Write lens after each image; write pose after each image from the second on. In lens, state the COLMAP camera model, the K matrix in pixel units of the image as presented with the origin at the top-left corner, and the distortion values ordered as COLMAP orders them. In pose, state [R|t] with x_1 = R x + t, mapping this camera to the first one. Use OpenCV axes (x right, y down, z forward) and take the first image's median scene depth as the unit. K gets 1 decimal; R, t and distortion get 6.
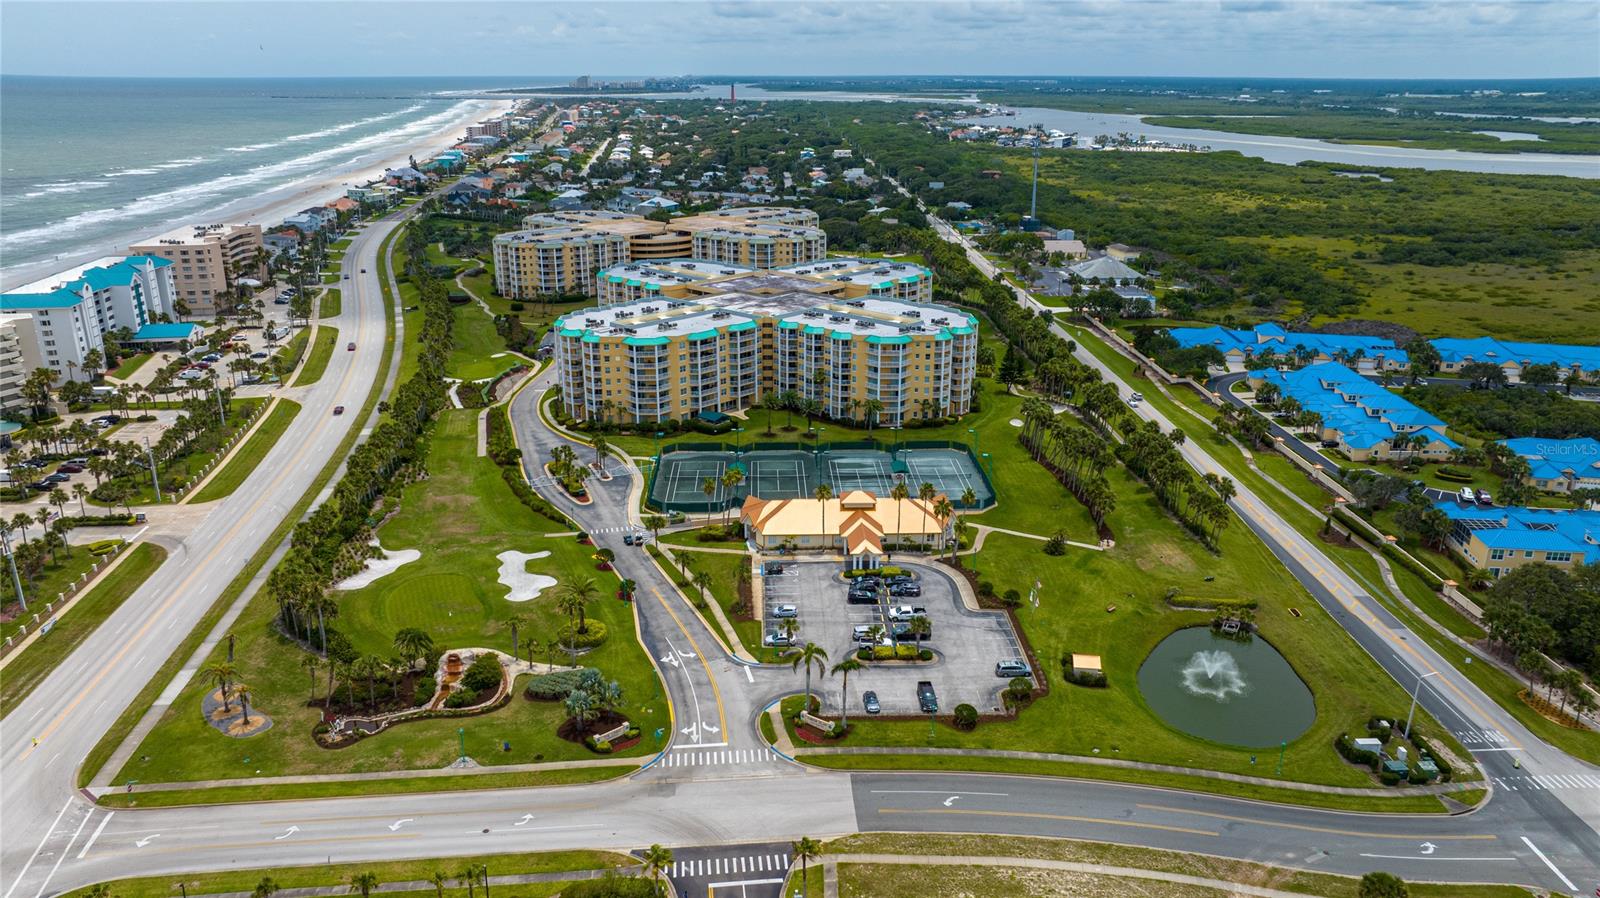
lens RADIAL K [[1123.0, 0, 800.0], [0, 1123.0, 449.0], [0, 0, 1]] dist [-0.046423, 0.051680]
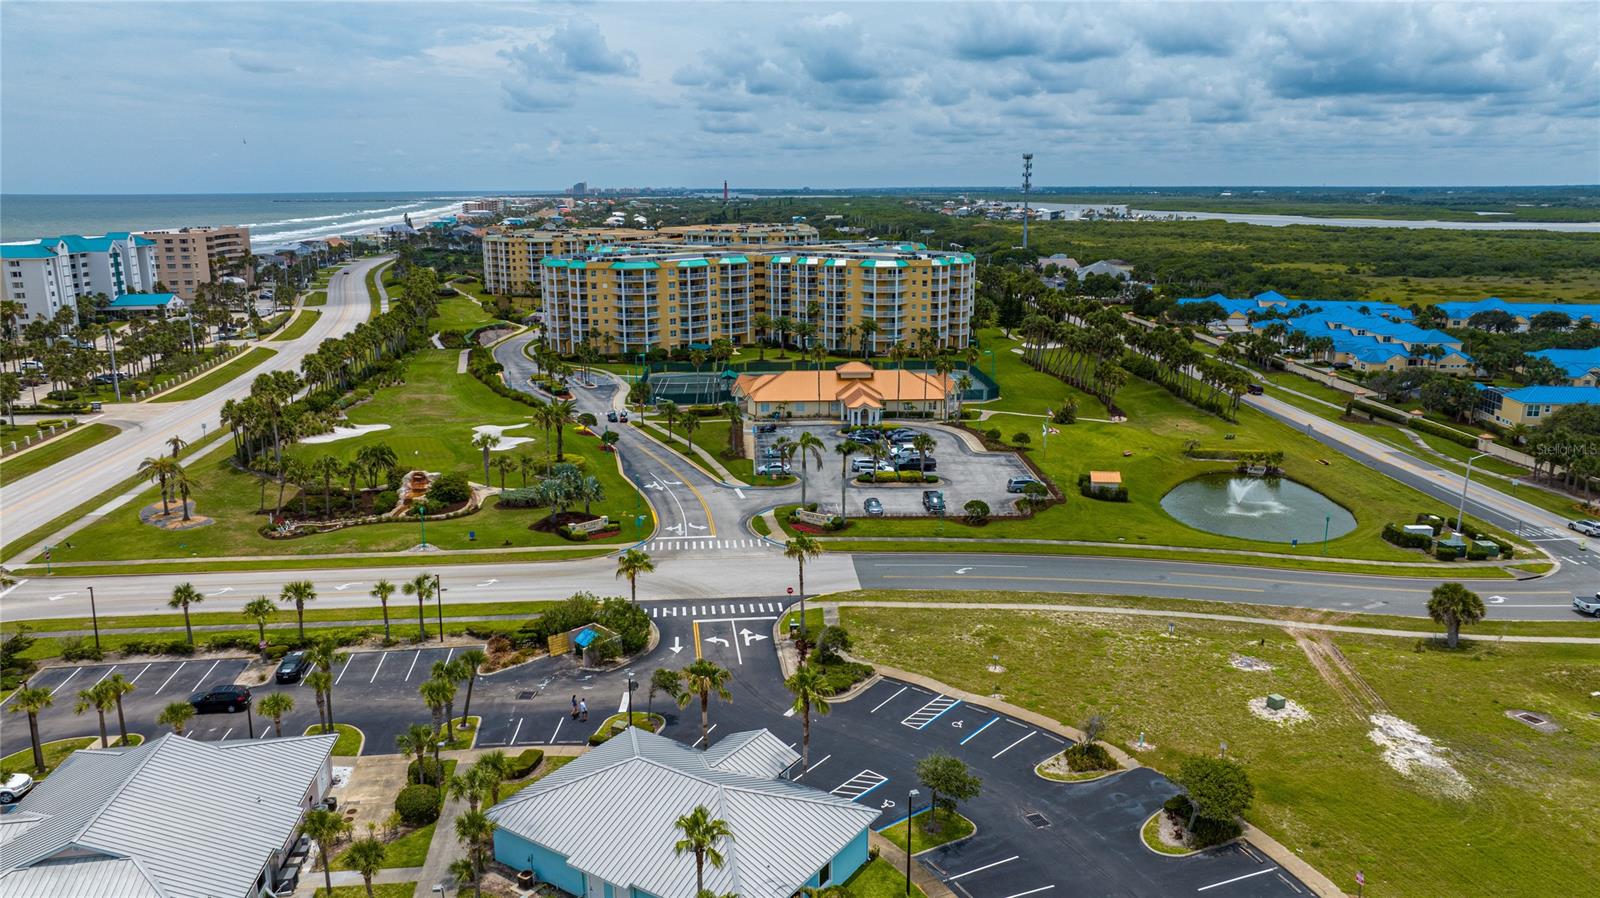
lens RADIAL K [[1123.0, 0, 800.0], [0, 1123.0, 449.0], [0, 0, 1]] dist [-0.046423, 0.051680]
pose [[0.999954, -0.007690, 0.005746, -0.000744], [0.008184, 0.995760, -0.091623, 0.171460], [-0.005017, 0.091666, 0.995777, 0.054084]]
